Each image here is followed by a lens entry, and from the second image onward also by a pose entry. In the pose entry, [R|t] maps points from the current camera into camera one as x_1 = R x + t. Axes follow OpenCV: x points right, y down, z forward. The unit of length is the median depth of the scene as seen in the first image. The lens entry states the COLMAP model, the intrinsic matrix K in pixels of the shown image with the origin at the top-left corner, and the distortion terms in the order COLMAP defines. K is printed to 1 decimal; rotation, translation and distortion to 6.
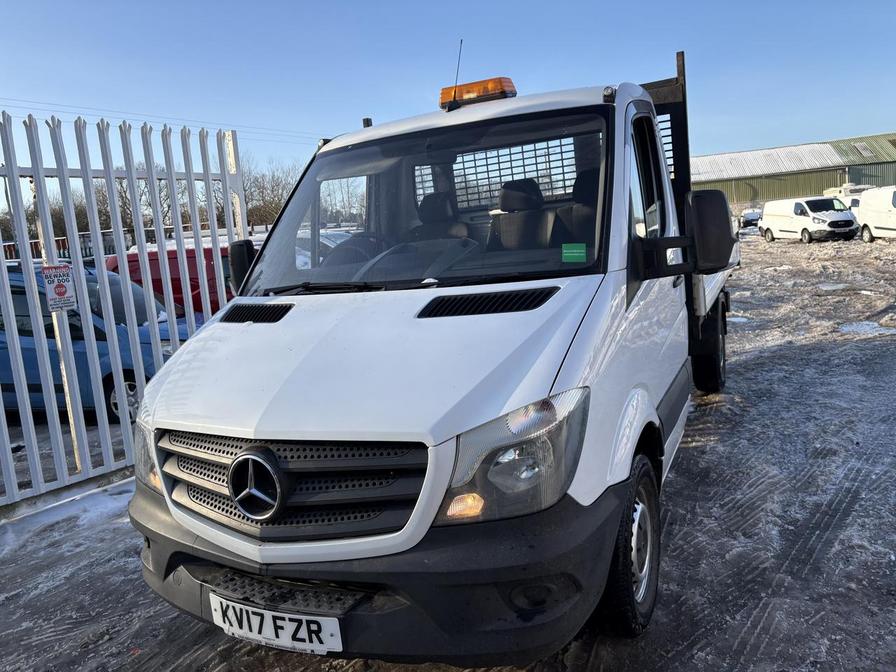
lens RADIAL K [[719.6, 0, 452.8], [0, 719.6, 337.0], [0, 0, 1]] dist [0.025991, -0.006869]
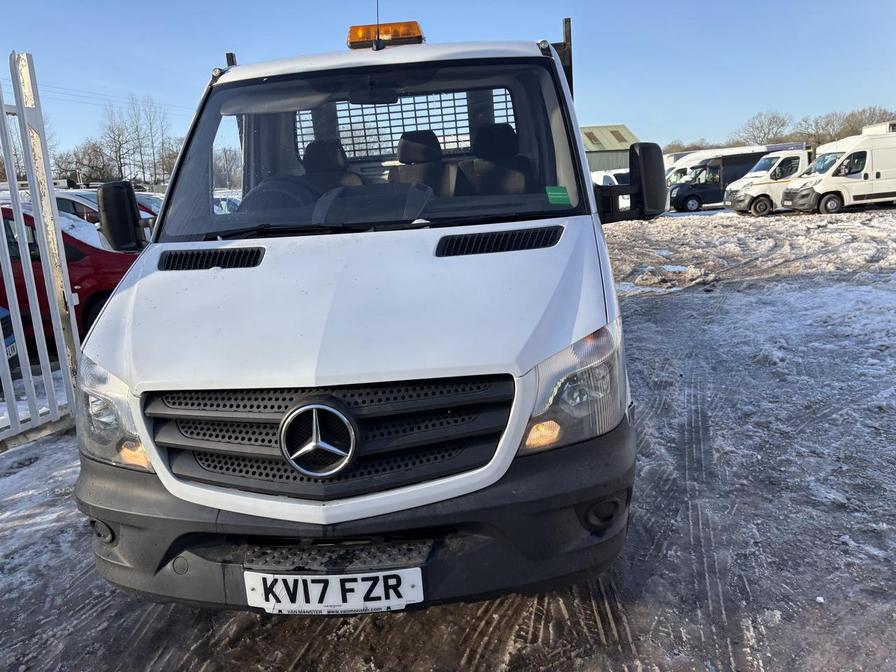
lens RADIAL K [[719.6, 0, 452.8], [0, 719.6, 337.0], [0, 0, 1]] dist [0.025991, -0.006869]
pose [[0.919991, -0.048458, 0.388933, -0.445755], [0.037789, 0.998671, 0.035038, 0.053189], [-0.390114, -0.017537, 0.920600, 0.111258]]
